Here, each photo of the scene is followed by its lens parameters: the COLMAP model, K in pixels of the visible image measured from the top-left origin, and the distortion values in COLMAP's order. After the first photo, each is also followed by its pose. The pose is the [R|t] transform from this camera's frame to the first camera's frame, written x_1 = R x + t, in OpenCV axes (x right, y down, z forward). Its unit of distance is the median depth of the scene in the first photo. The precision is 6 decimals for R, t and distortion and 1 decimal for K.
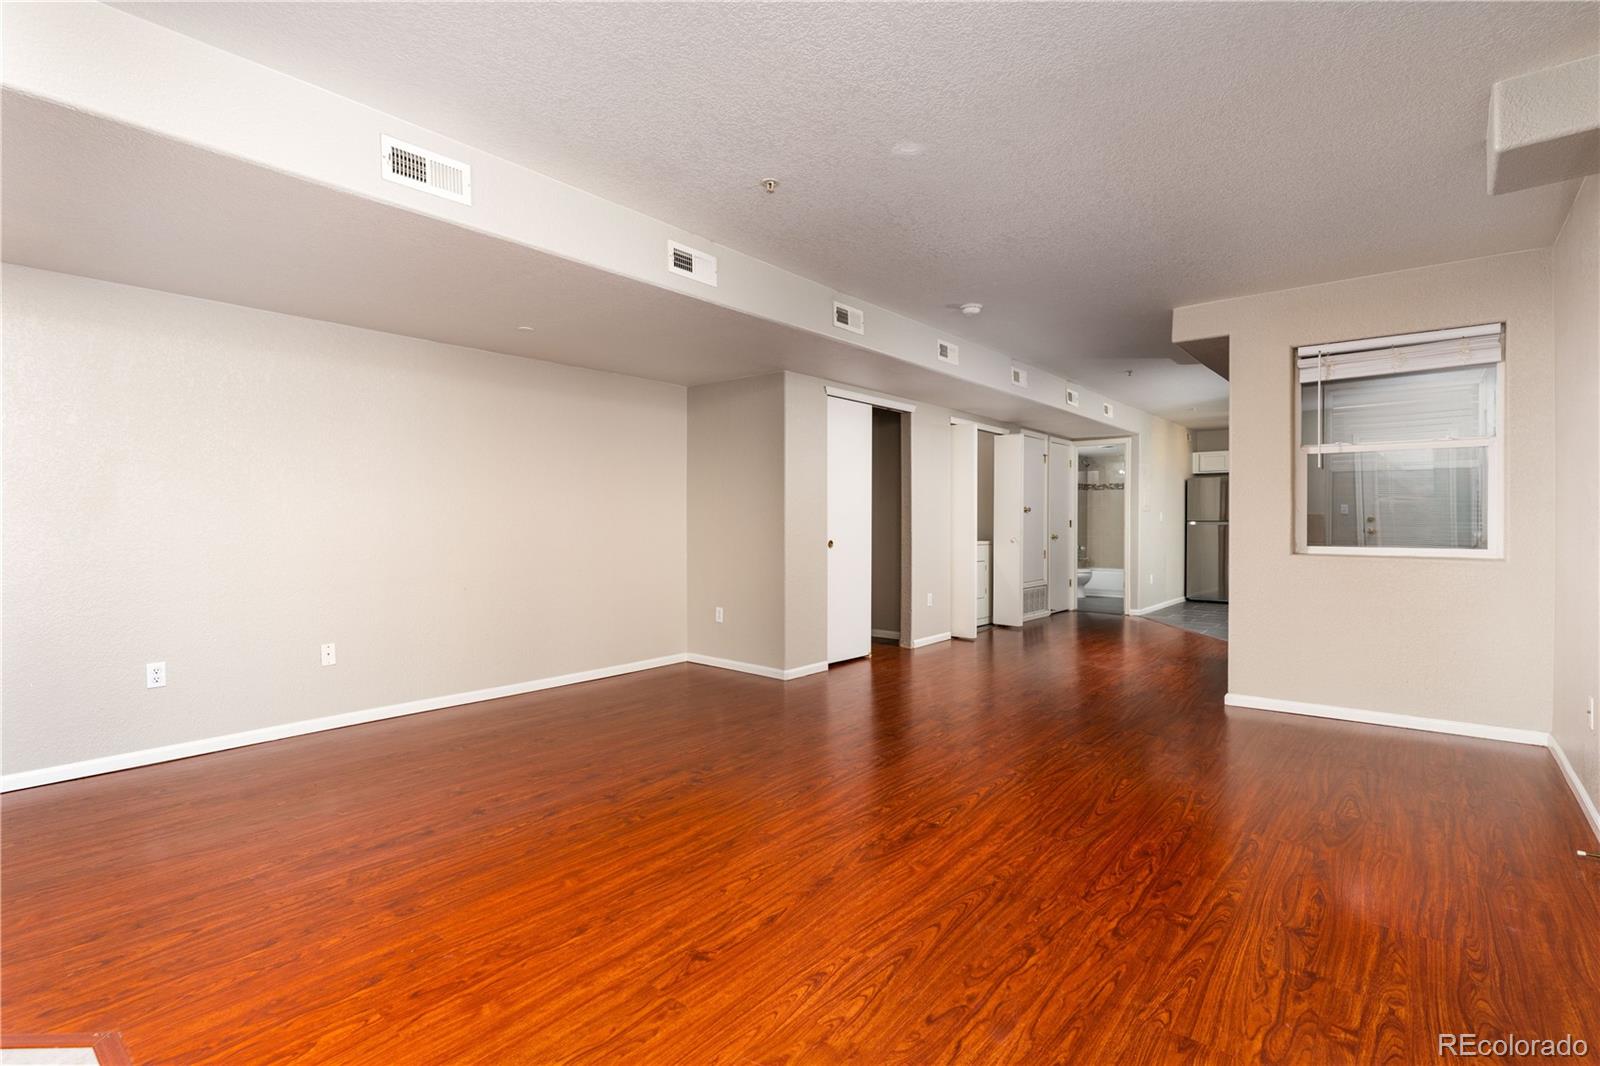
lens RADIAL K [[760.5, 0, 801.1], [0, 760.5, 519.8], [0, 0, 1]] dist [0.002225, -0.000401]
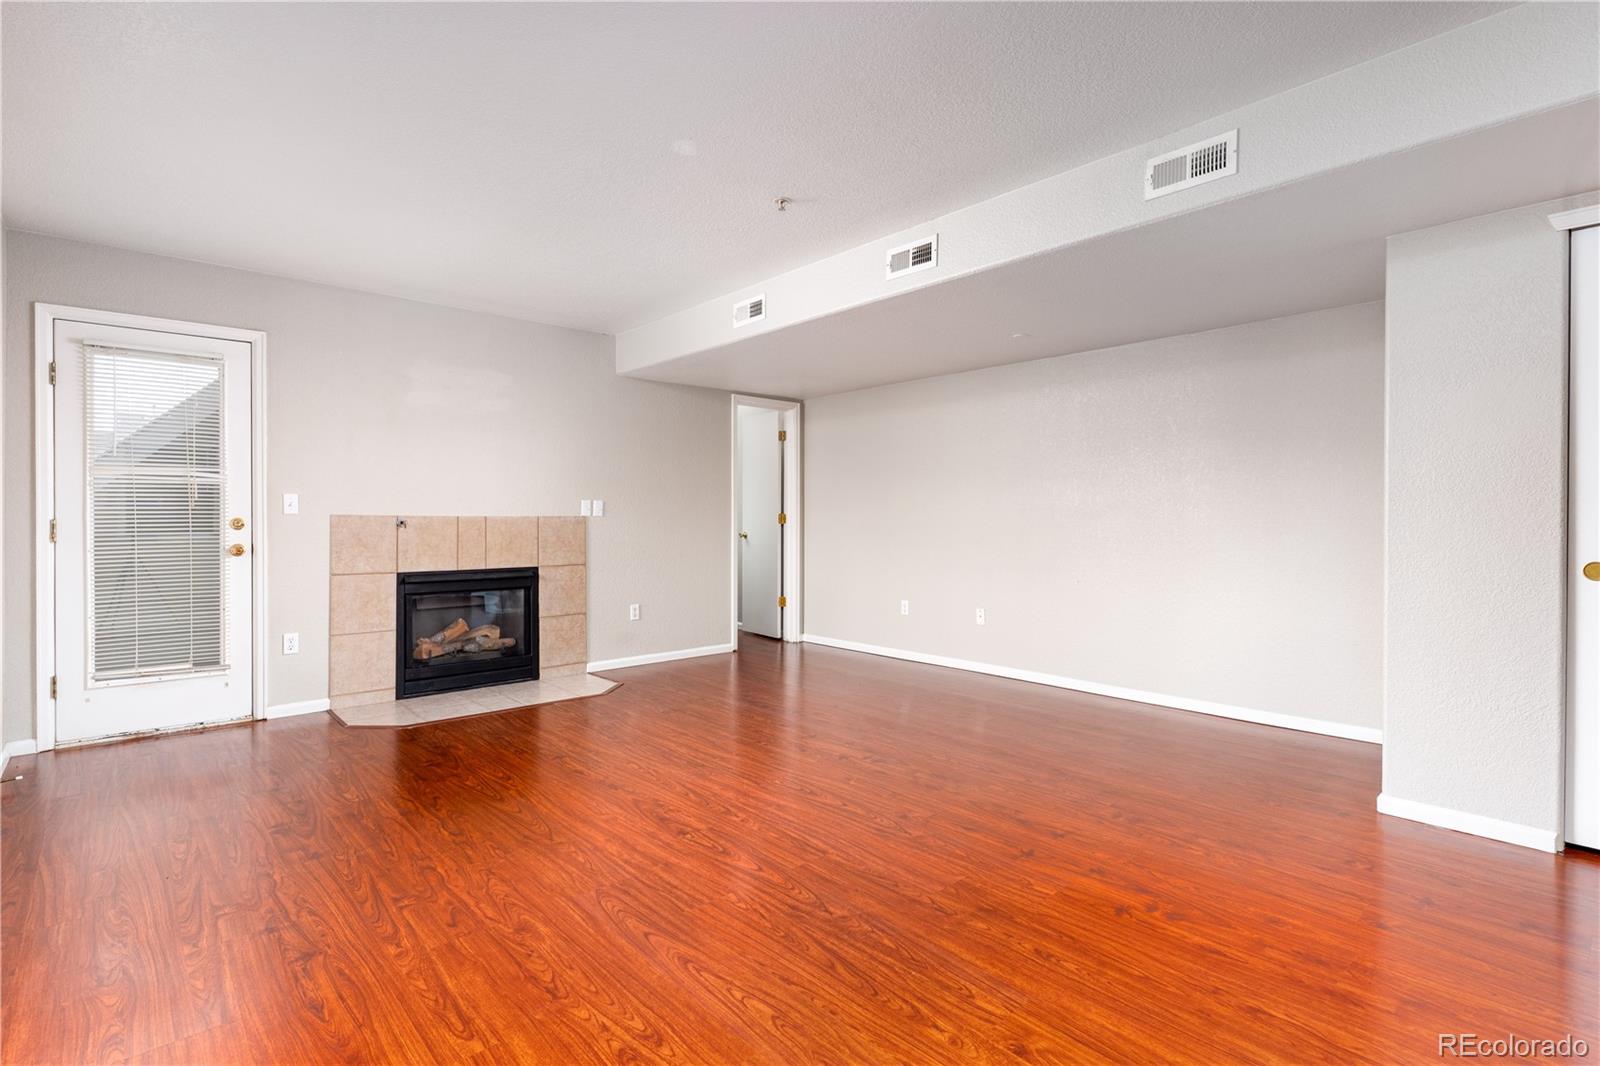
lens RADIAL K [[760.5, 0, 801.1], [0, 760.5, 519.8], [0, 0, 1]] dist [0.002225, -0.000401]
pose [[-0.148731, 0.001719, -0.988876, 1.169874], [0.001922, 0.999997, 0.001449, 0.003552], [0.988876, -0.001685, -0.148734, 1.368362]]
